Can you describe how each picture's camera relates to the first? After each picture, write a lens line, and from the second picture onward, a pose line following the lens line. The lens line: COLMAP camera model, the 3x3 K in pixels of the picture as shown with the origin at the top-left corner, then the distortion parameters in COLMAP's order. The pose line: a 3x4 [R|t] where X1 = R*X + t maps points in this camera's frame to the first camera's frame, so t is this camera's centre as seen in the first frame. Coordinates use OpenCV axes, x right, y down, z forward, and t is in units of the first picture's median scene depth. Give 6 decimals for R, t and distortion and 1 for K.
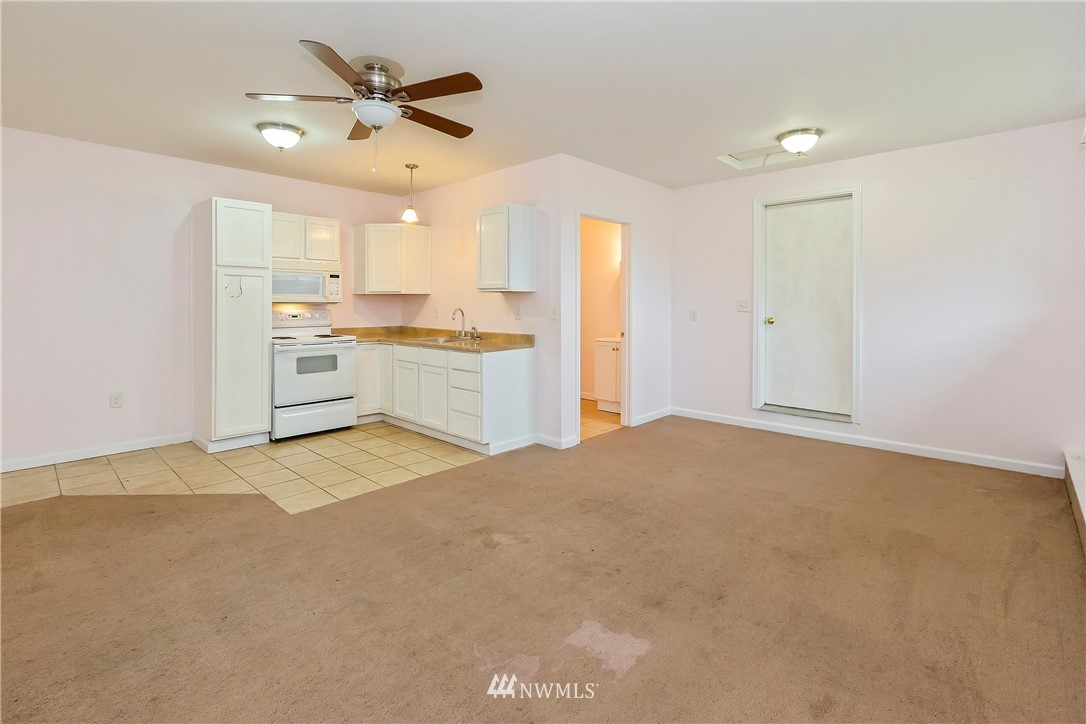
lens RADIAL K [[494.1, 0, 539.8], [0, 494.1, 303.0], [0, 0, 1]] dist [0.000879, 0.000233]
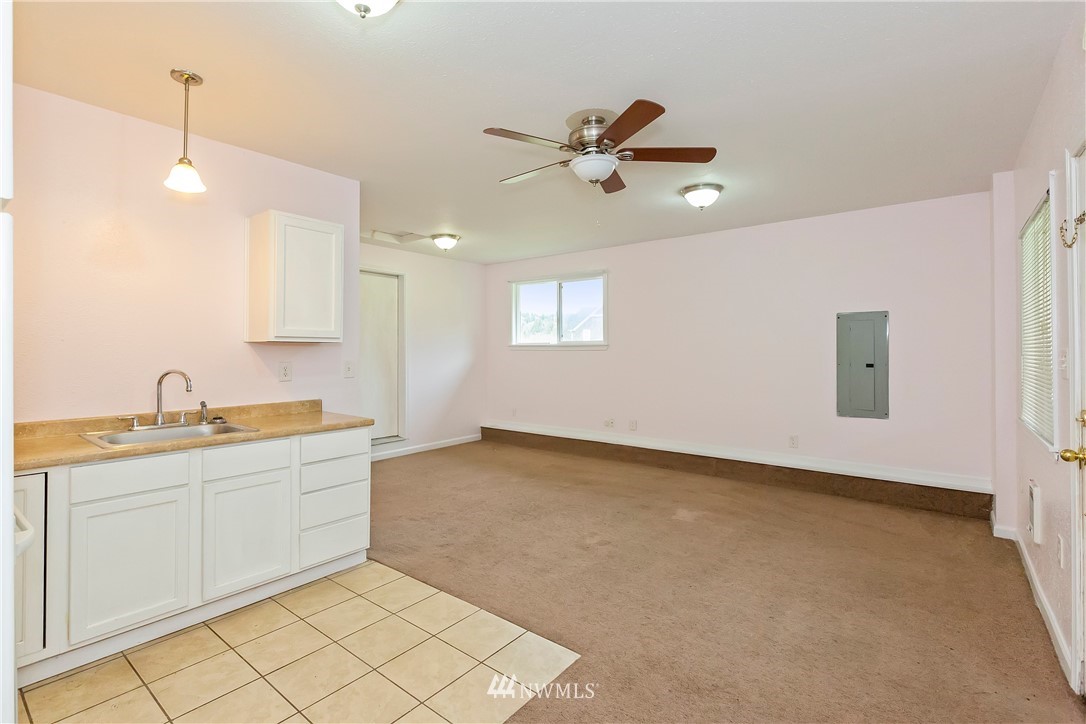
lens RADIAL K [[510.5, 0, 523.4], [0, 510.5, 343.3], [0, 0, 1]] dist [-0.000757, 0.000304]
pose [[-0.077169, 0.012403, 0.996941, -0.884985], [-0.004676, 0.999907, -0.012801, -0.014510], [-0.997007, -0.005649, -0.077104, 0.811317]]
